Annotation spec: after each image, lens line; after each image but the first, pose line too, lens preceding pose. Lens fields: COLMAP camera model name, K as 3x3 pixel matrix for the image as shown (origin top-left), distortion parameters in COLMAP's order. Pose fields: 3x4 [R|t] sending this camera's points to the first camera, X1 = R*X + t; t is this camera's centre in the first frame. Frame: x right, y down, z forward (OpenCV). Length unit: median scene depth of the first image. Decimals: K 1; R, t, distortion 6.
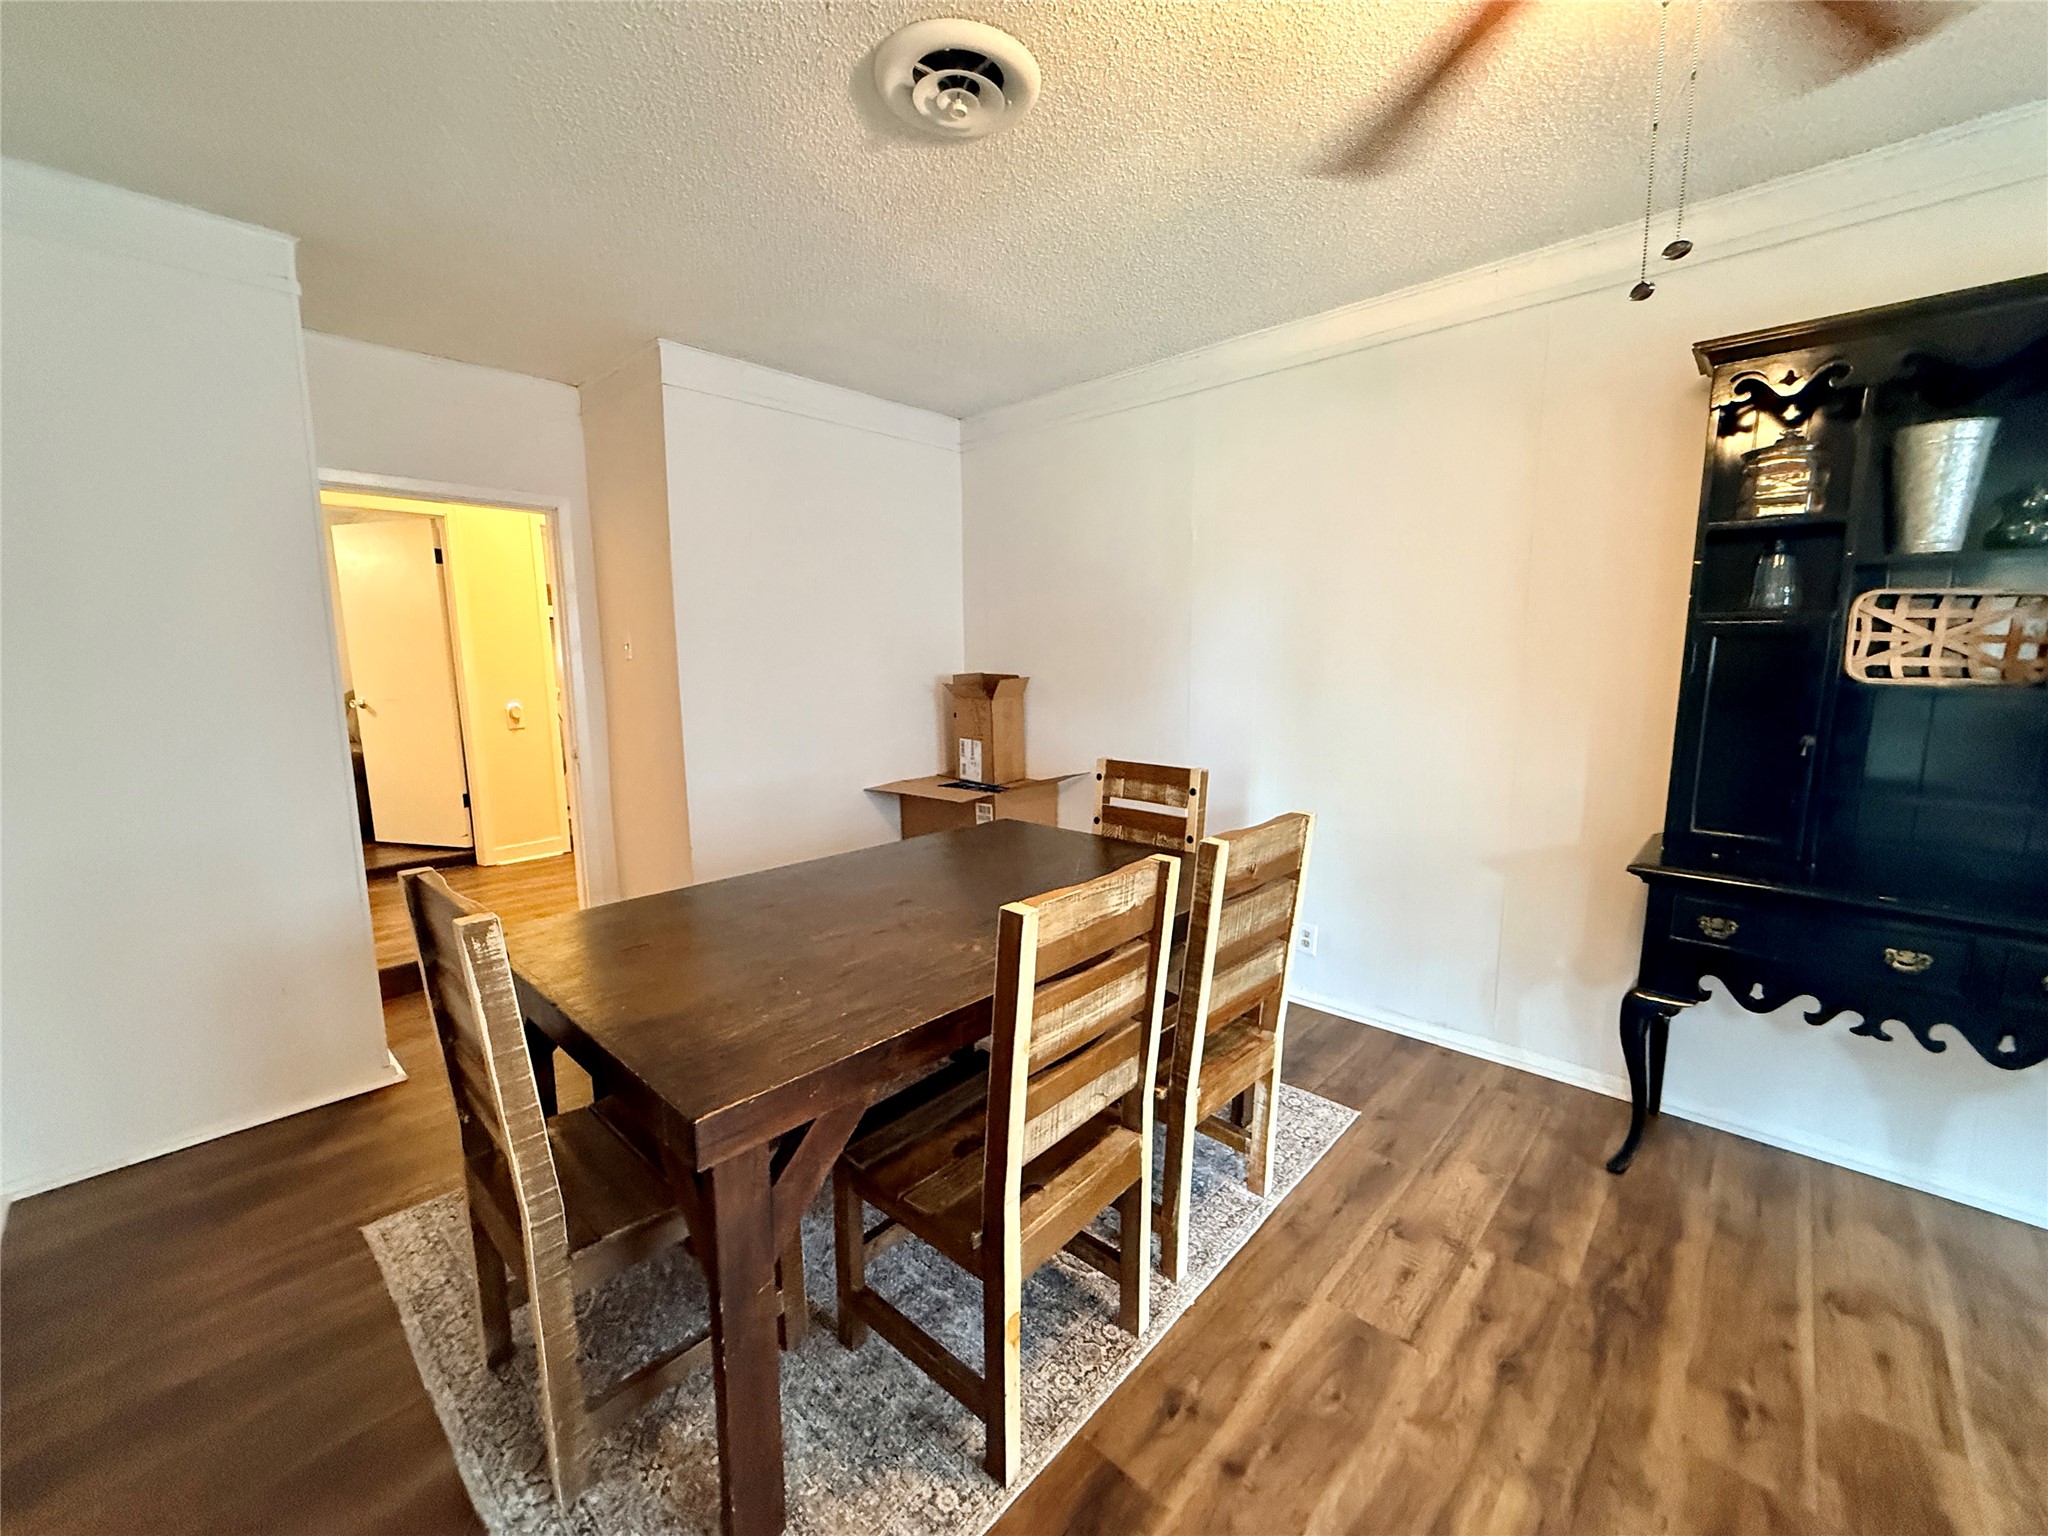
lens RADIAL K [[817.4, 0, 1017.8], [0, 817.4, 767.3], [0, 0, 1]] dist [0.003020, -0.001511]
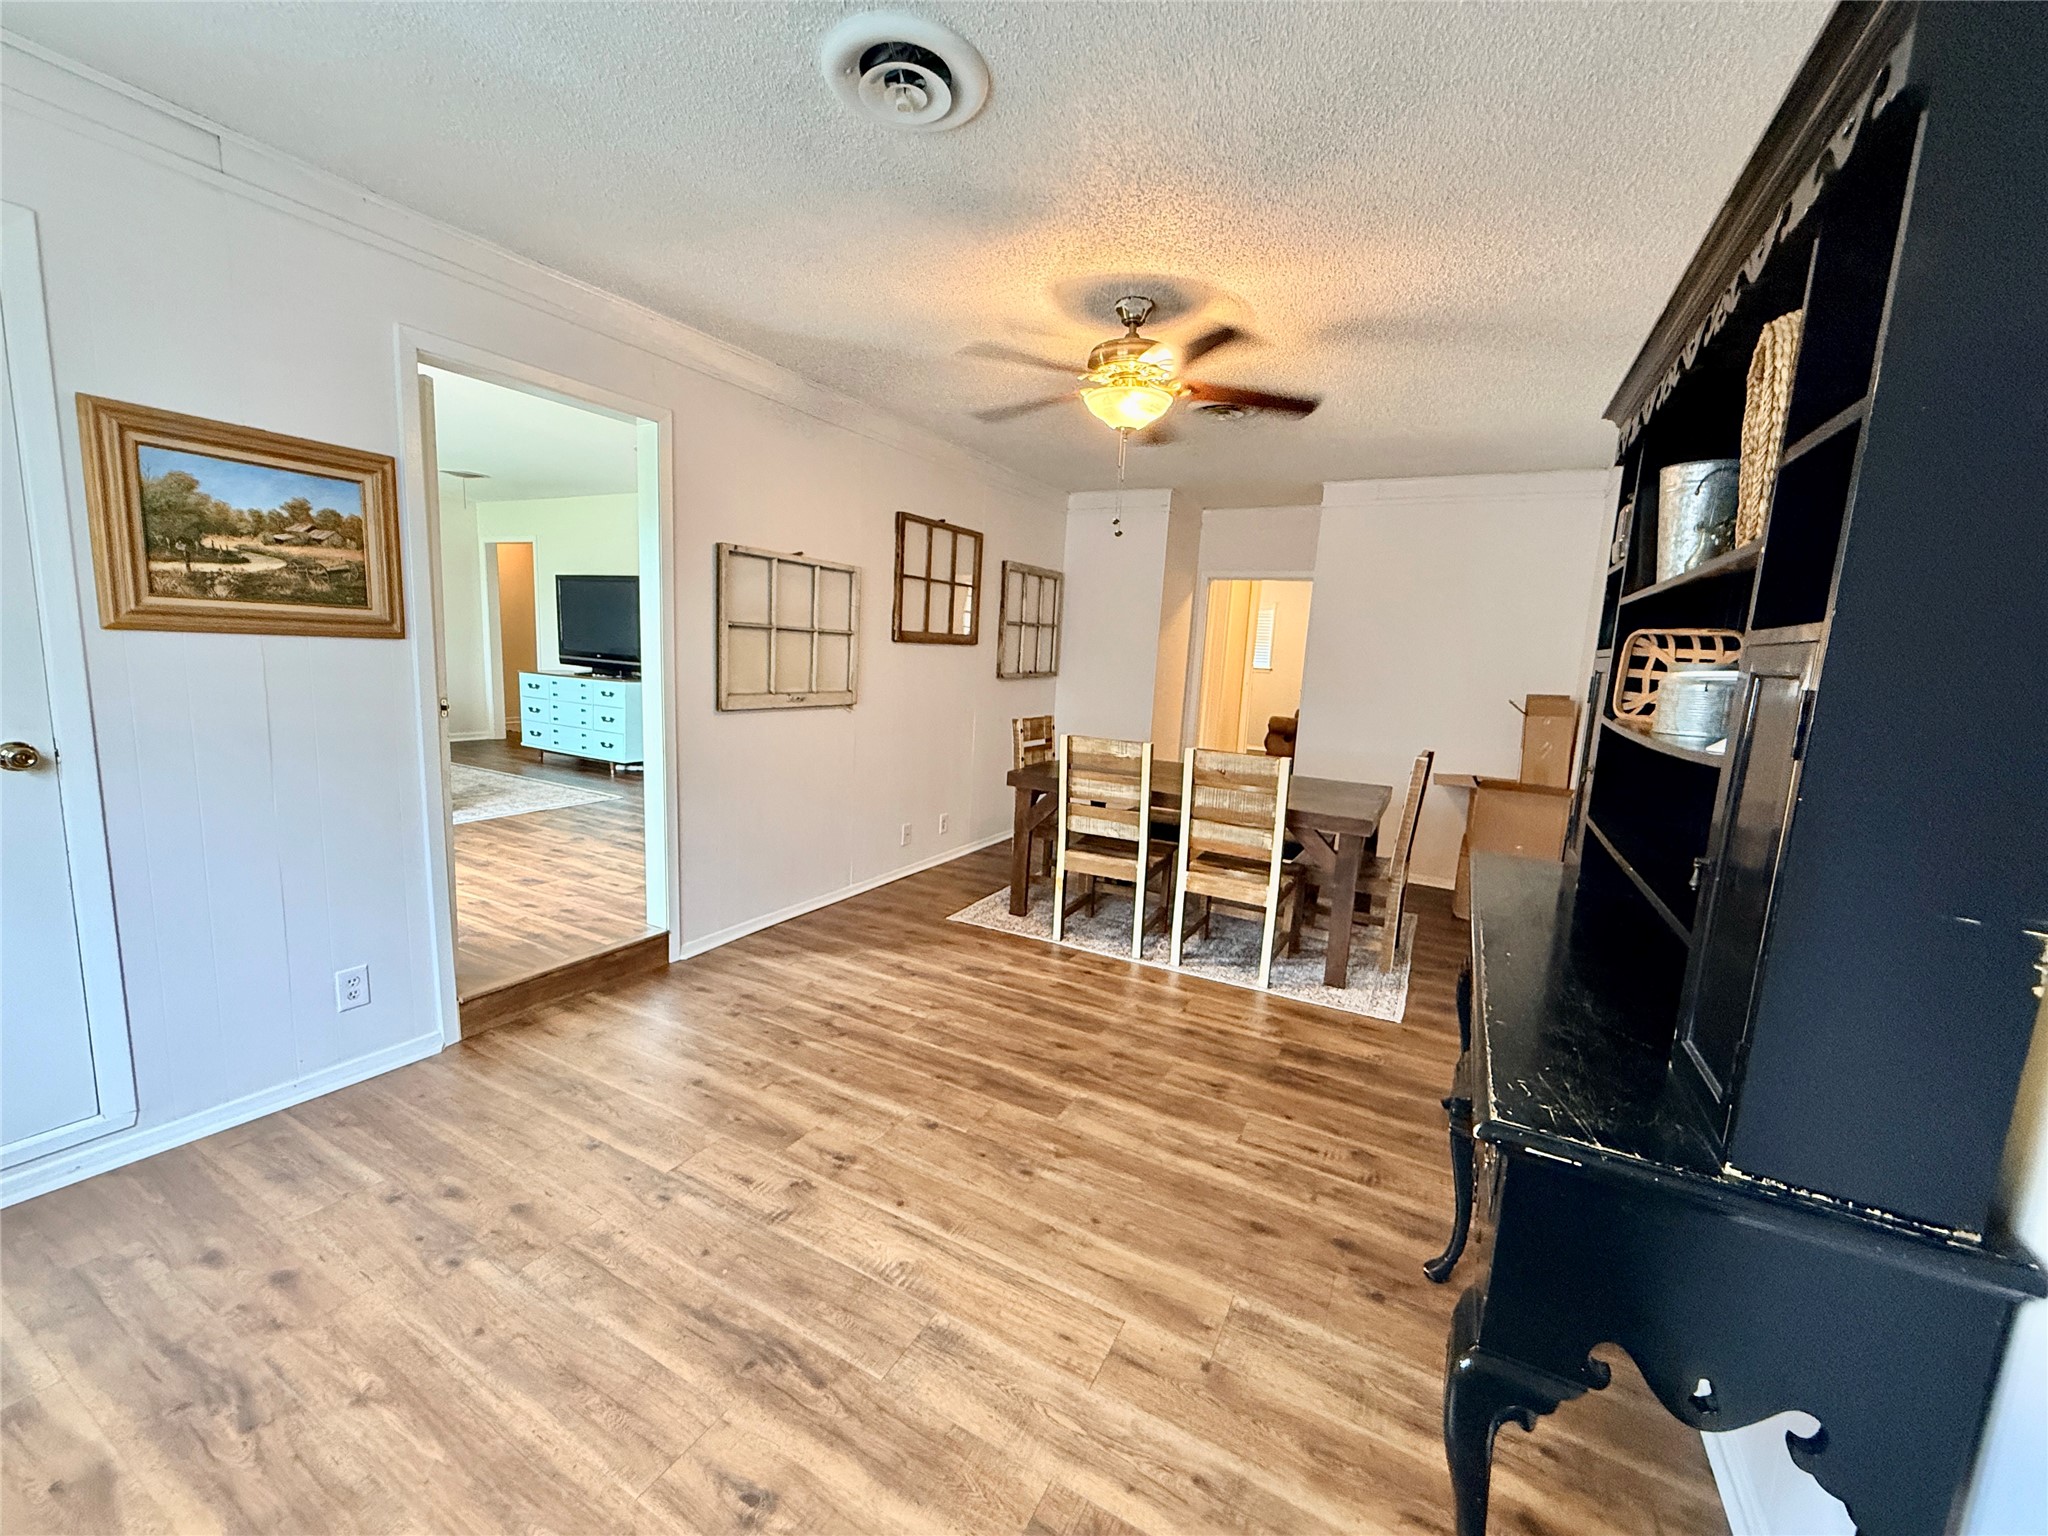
lens RADIAL K [[817.4, 0, 1020.9], [0, 817.4, 776.1], [0, 0, 1]] dist [0.003020, -0.001511]
pose [[0.257525, 0.169048, -0.951369, 2.044589], [-0.192149, 0.973873, 0.121034, -0.011350], [0.946974, 0.151636, 0.283279, -0.015364]]
